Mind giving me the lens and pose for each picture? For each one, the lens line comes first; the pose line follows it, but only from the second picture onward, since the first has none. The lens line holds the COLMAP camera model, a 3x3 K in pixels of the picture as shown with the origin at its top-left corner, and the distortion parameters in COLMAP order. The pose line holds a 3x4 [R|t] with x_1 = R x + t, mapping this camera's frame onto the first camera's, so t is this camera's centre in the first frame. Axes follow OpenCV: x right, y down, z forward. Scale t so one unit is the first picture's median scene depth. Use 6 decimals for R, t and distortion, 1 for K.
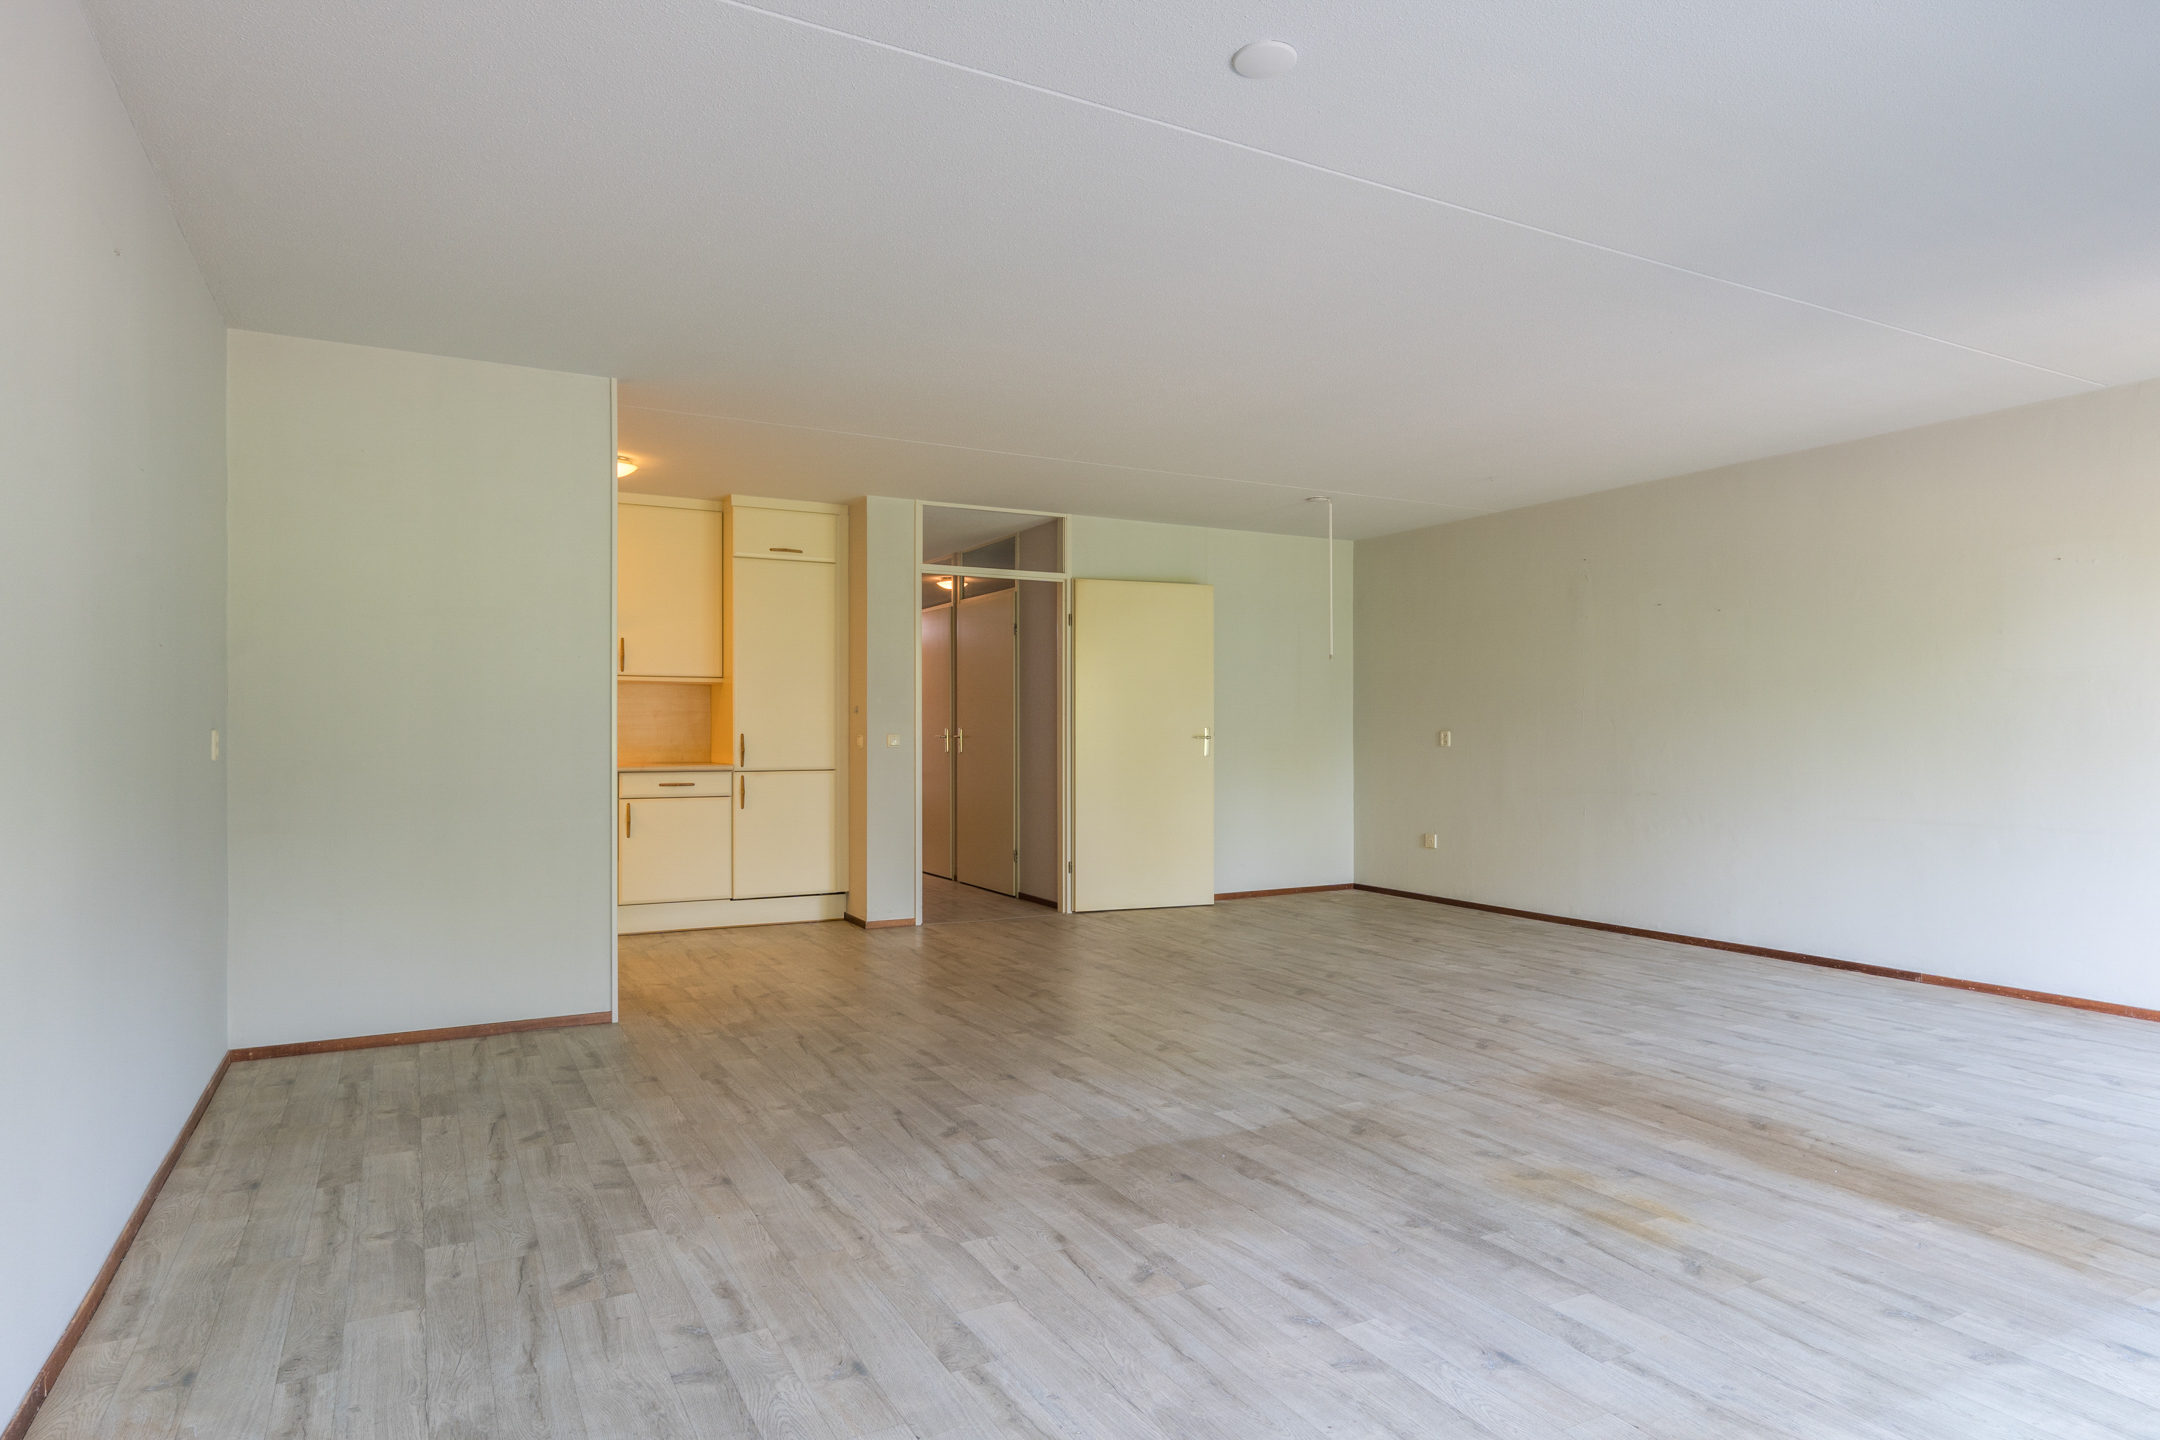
lens RADIAL K [[1252.1, 0, 1088.5], [0, 1252.1, 718.9], [0, 0, 1]] dist [-0.013517, 0.000015]
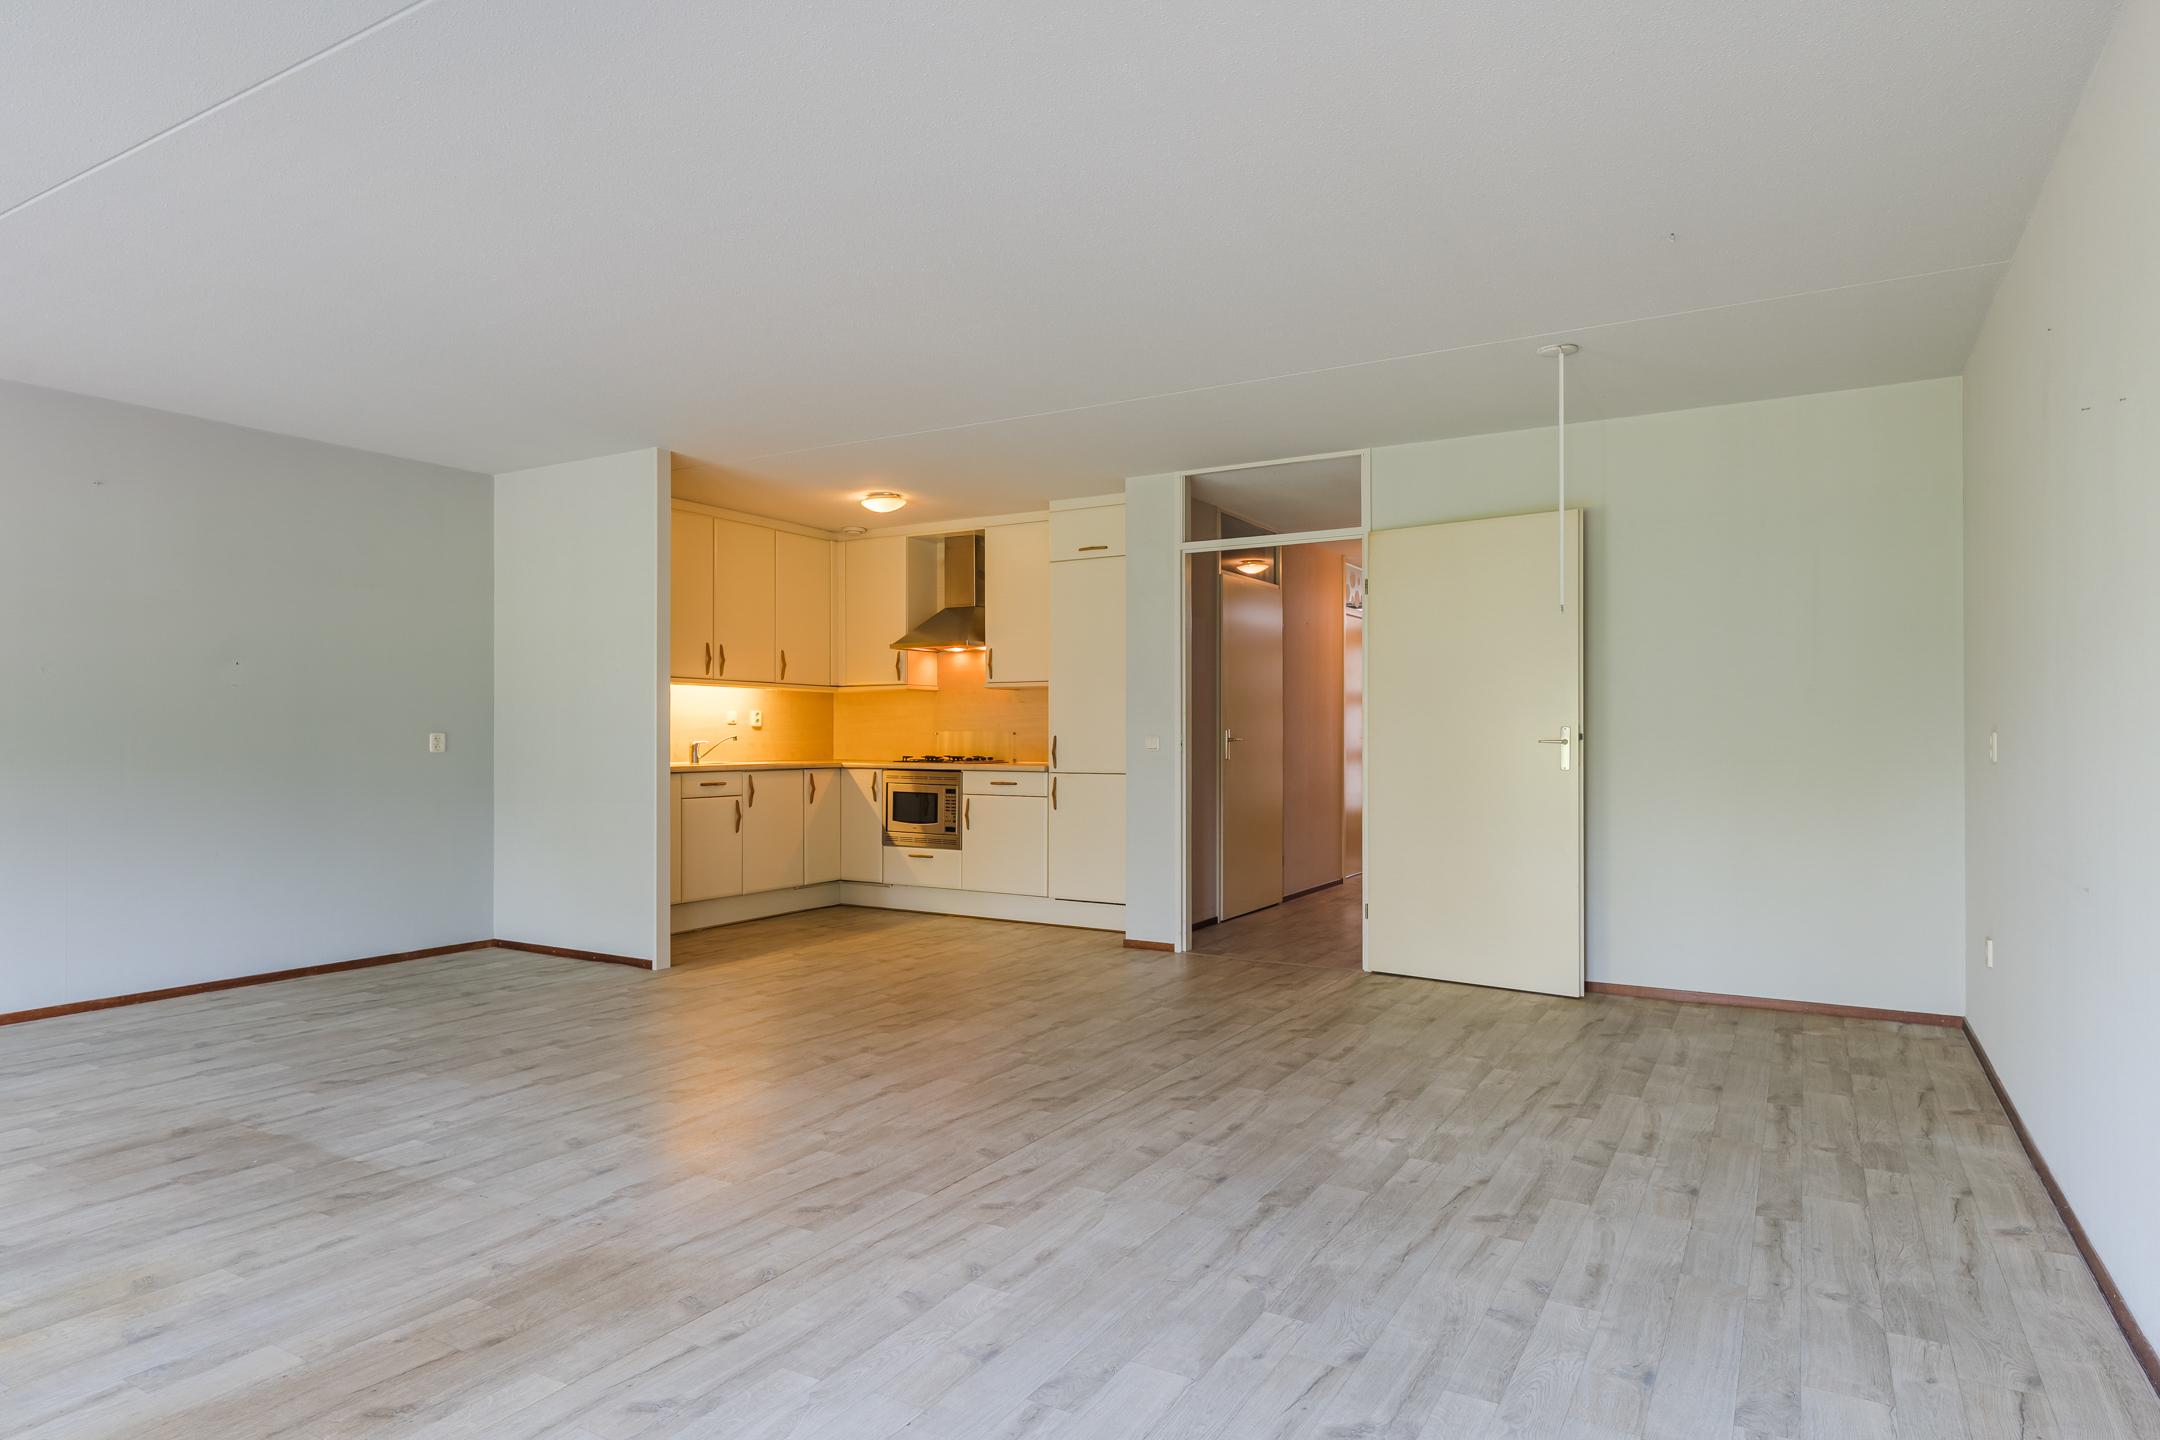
lens RADIAL K [[1252.1, 0, 1078.8], [0, 1252.1, 739.1], [0, 0, 1]] dist [-0.013517, 0.000015]
pose [[0.523091, 0.008698, -0.852232, 1.039490], [0.004758, 0.999903, 0.013125, 0.002947], [0.852263, -0.010920, 0.522999, 0.841854]]
